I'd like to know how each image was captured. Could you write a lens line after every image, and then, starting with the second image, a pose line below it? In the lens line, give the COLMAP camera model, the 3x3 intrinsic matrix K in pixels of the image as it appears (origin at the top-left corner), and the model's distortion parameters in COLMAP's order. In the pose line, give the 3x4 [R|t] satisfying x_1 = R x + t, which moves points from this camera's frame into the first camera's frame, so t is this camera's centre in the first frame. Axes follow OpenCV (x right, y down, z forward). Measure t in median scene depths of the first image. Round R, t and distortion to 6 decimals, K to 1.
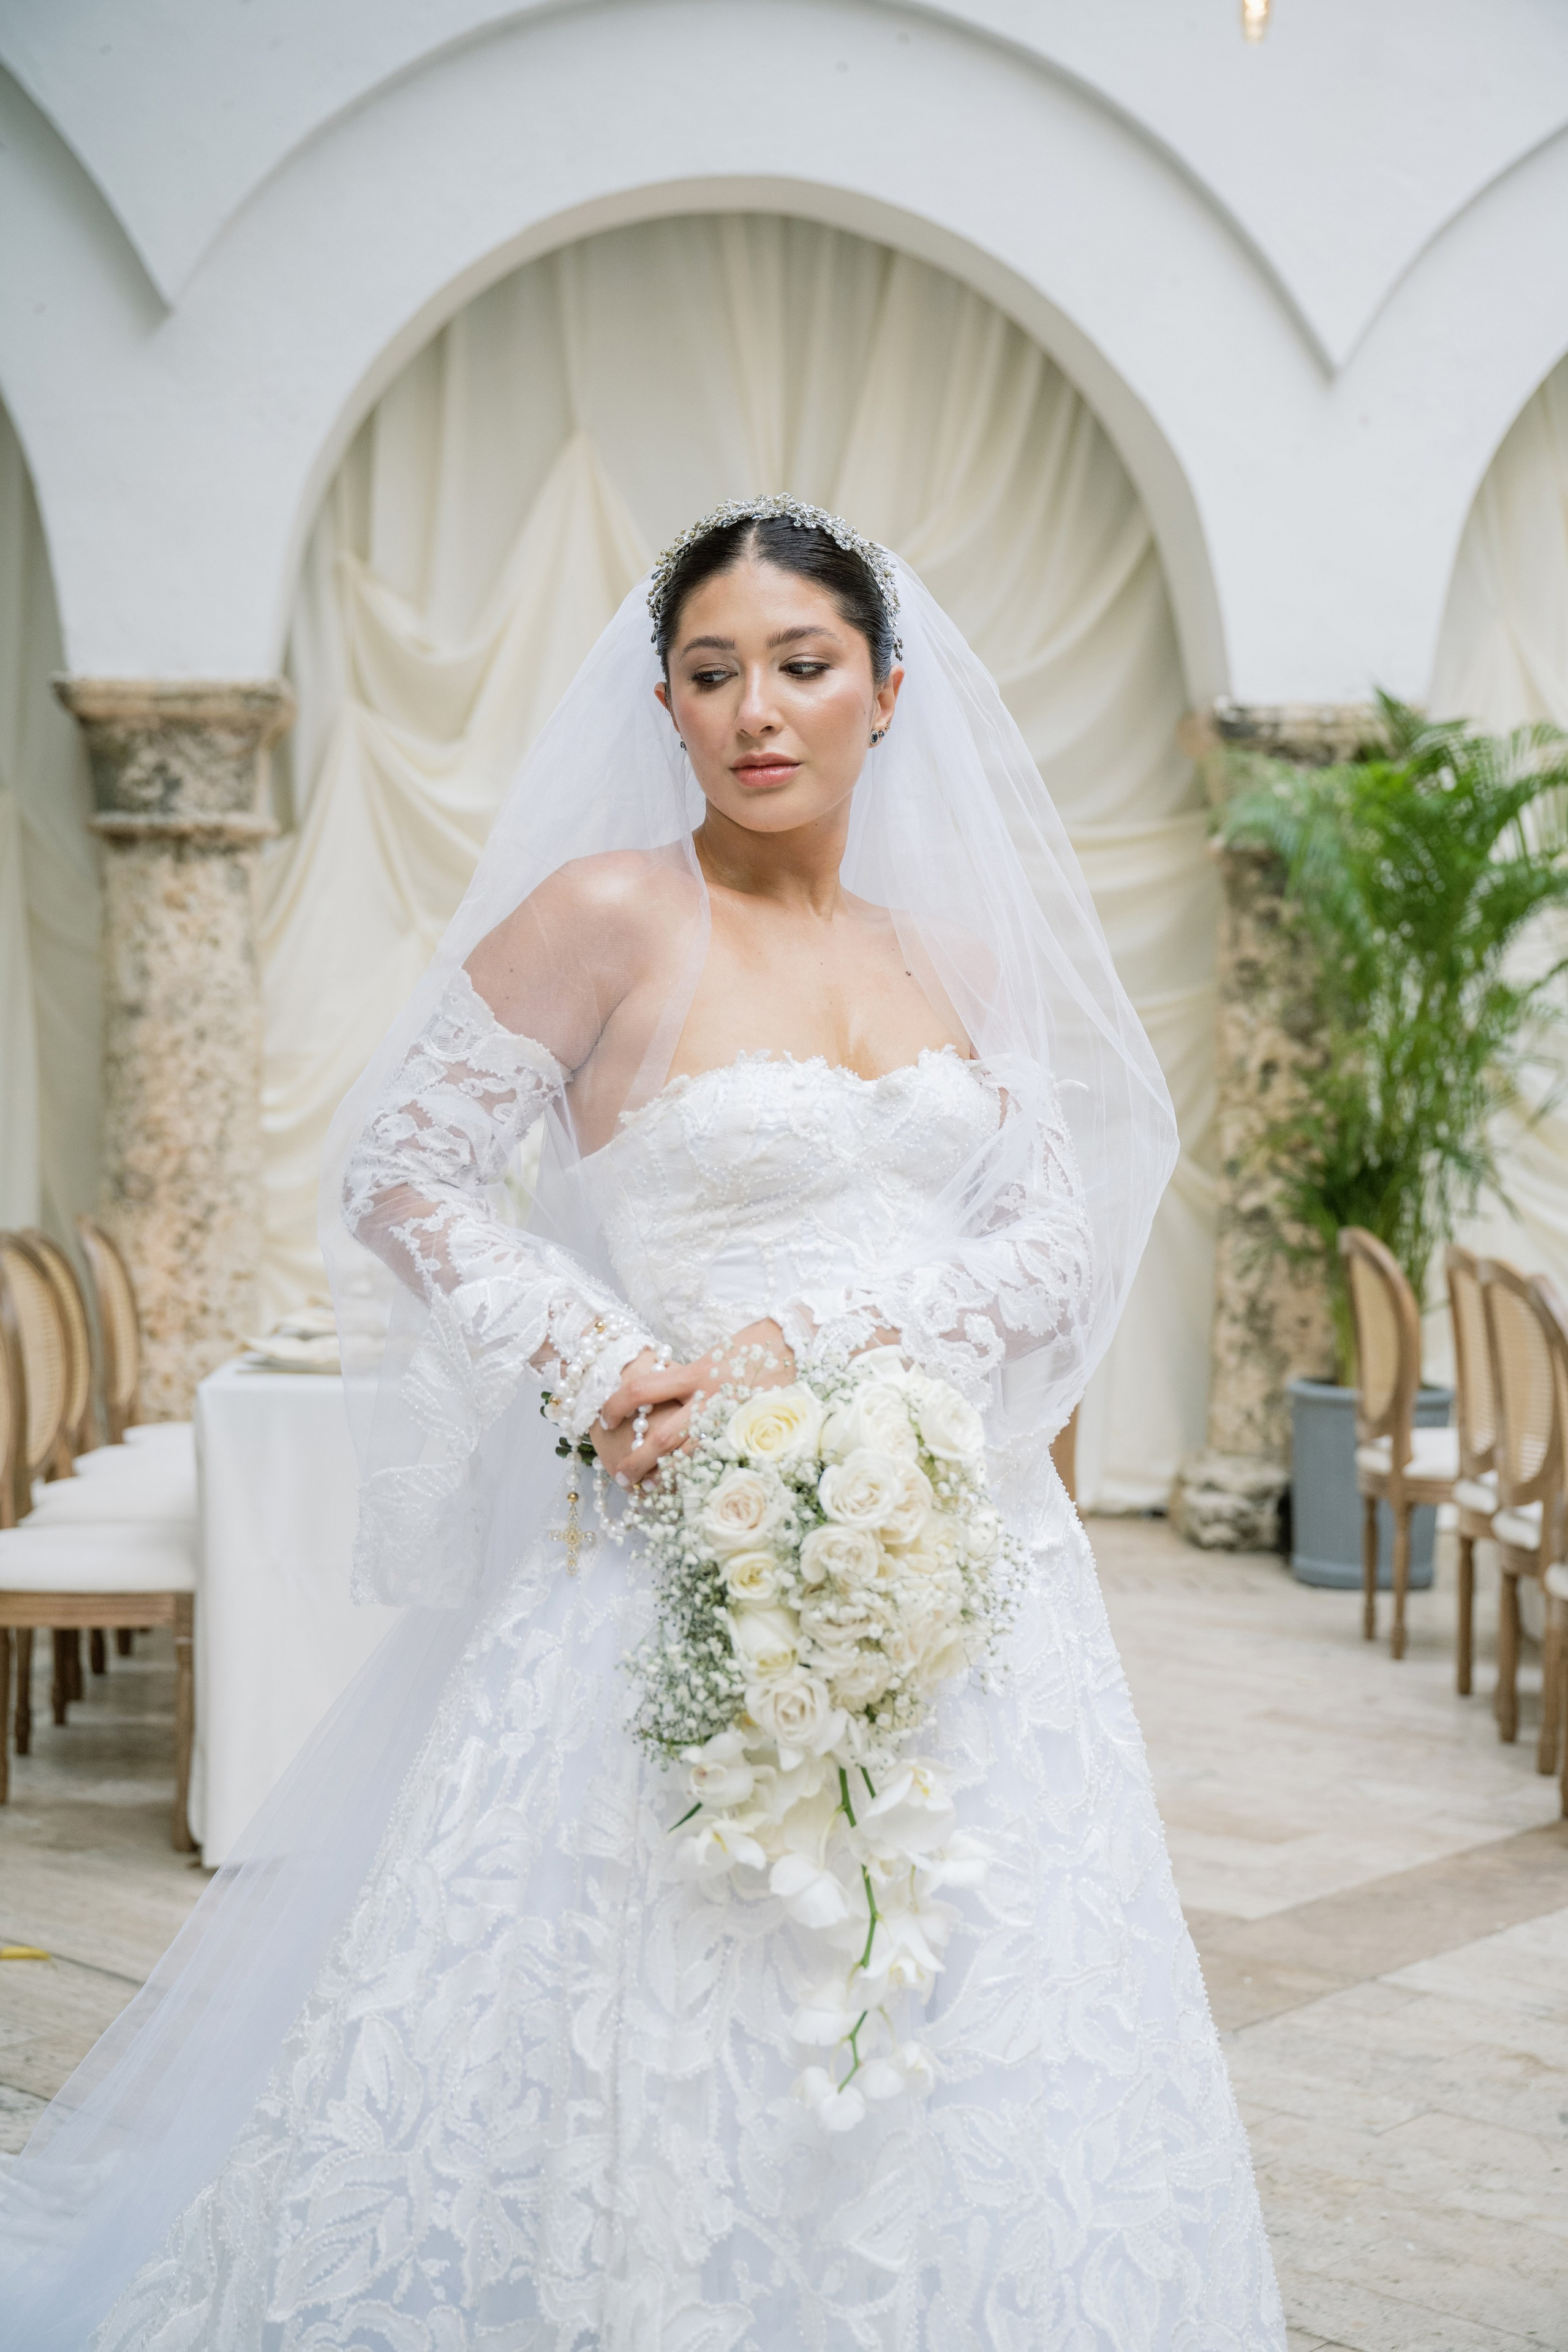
lens RADIAL K [[3134.5, 0, 784.0], [0, 3134.5, 1176.0], [0, 0, 1]] dist [0.036459, 0.030756]
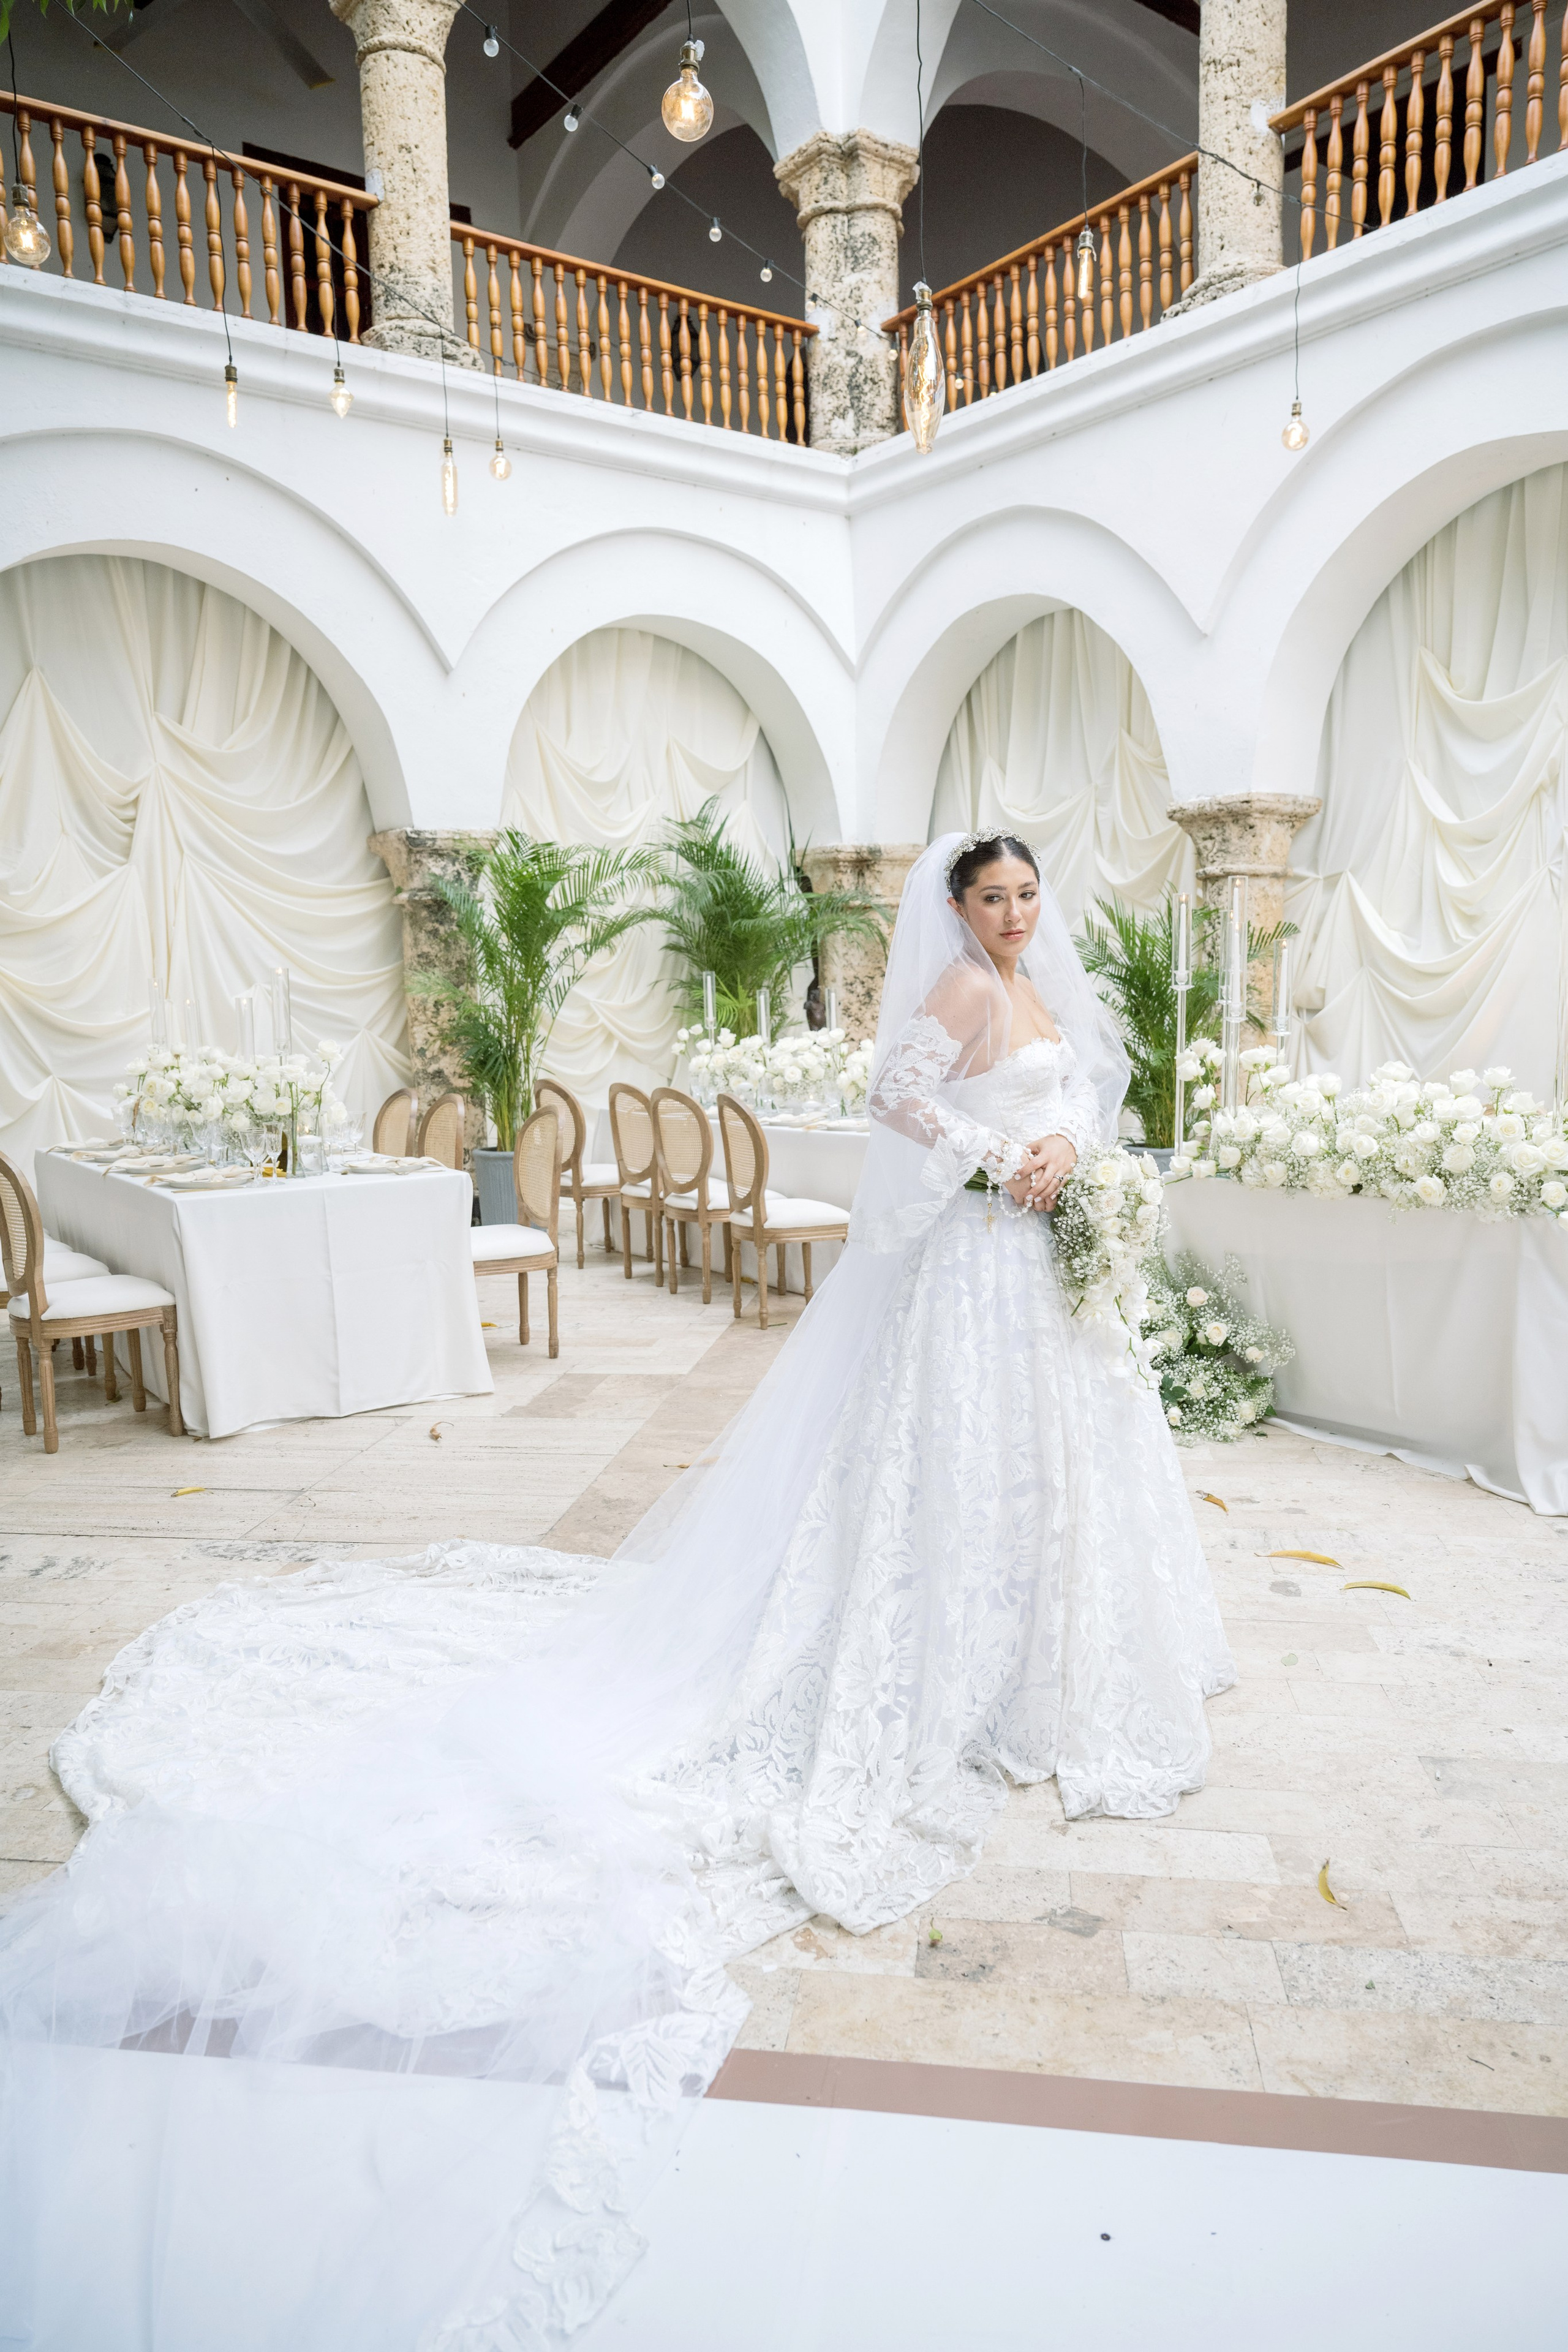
lens RADIAL K [[1564.3, 0, 784.0], [0, 1564.3, 1176.0], [0, 0, 1]] dist [0.007300, -0.004436]
pose [[0.833762, -0.101985, 0.542624, -0.240826], [0.052079, 0.992937, 0.106599, -0.020135], [-0.549663, -0.060619, 0.833184, -0.014883]]
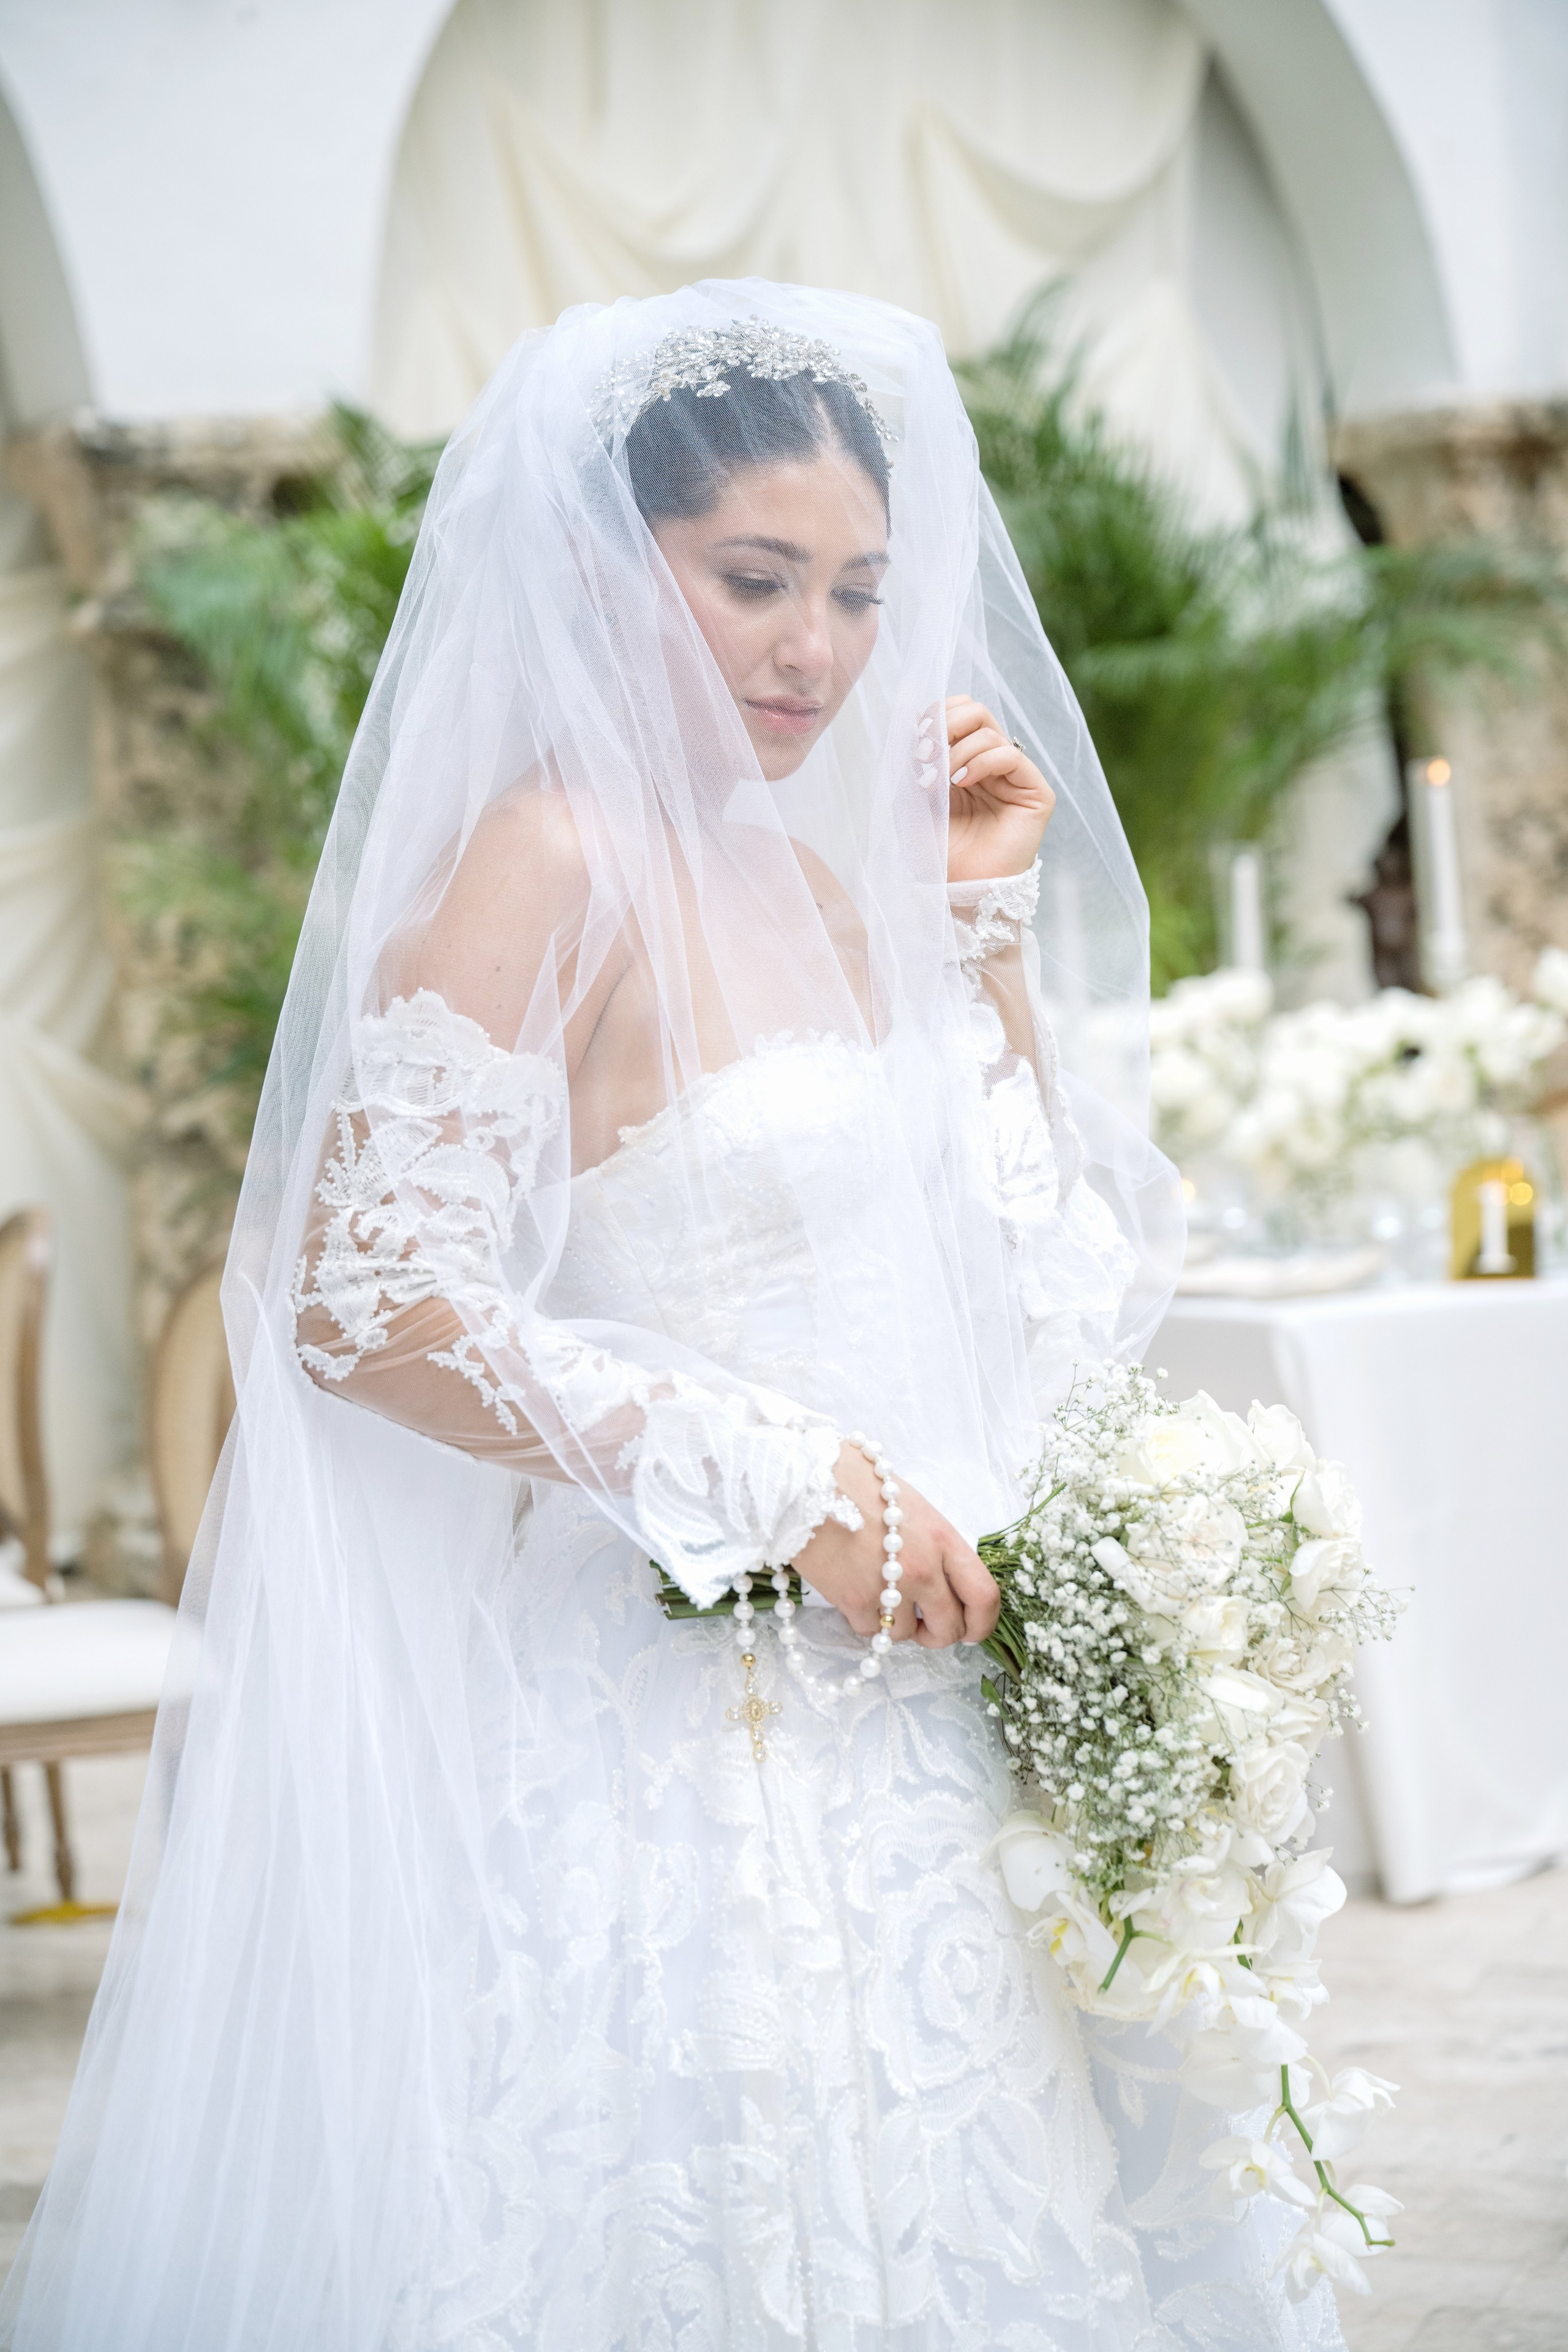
lens RADIAL K [[4578.8, 0, 784.0], [0, 4578.8, 1176.0], [0, 0, 1]] dist [0.039647, -0.085111]
pose [[0.924680, -0.092572, 0.369320, -0.112800], [0.081914, 0.995647, 0.044473, -0.014423], [-0.371829, -0.010870, 0.928238, -0.017954]]
